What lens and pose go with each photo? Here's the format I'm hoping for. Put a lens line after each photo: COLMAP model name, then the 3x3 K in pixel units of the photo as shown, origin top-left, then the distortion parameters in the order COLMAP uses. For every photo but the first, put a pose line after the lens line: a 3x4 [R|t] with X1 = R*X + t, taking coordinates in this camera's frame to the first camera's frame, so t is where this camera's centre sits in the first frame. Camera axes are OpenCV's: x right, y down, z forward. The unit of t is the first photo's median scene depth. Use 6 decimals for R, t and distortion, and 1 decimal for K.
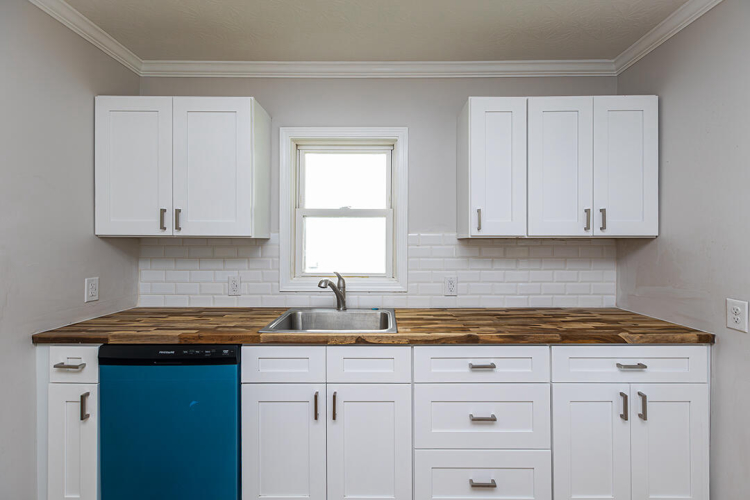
lens RADIAL K [[340.7, 0, 380.9], [0, 340.7, 245.4], [0, 0, 1]] dist [-0.000904, -0.000078]
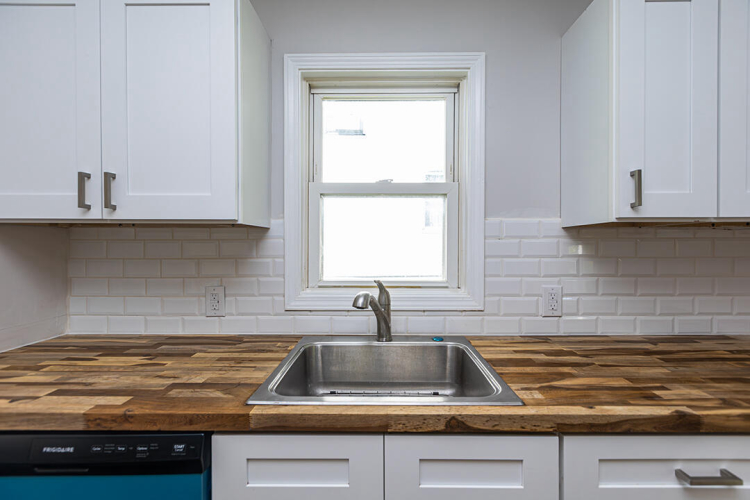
lens RADIAL K [[335.3, 0, 378.4], [0, 335.3, 251.6], [0, 0, 1]] dist [0.003391, 0.000172]
pose [[0.999975, -0.002634, -0.006578, -0.136122], [0.002695, 0.999953, 0.009358, 0.022265], [0.006554, -0.009376, 0.999935, 0.427457]]
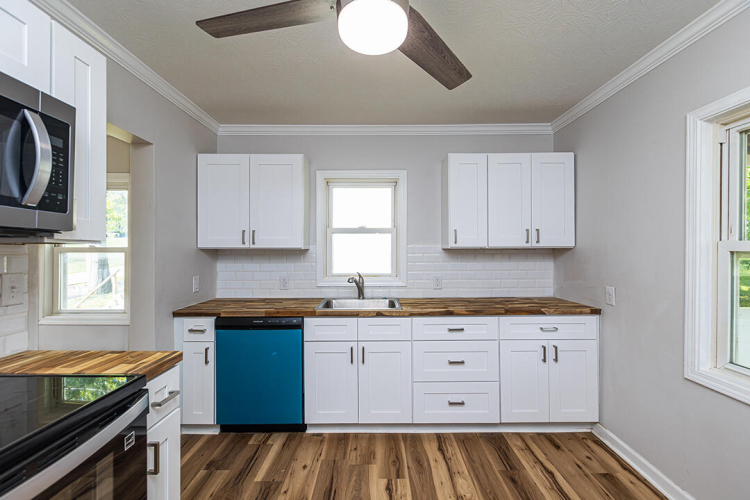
lens RADIAL K [[344.8, 0, 375.0], [0, 344.8, 250.0], [0, 0, 1]] dist [-0.013577, 0.000010]
pose [[0.999984, -0.004196, 0.003808, -0.069559], [0.004234, 0.999942, -0.009905, -0.002121], [-0.003767, 0.009921, 0.999944, -0.501022]]
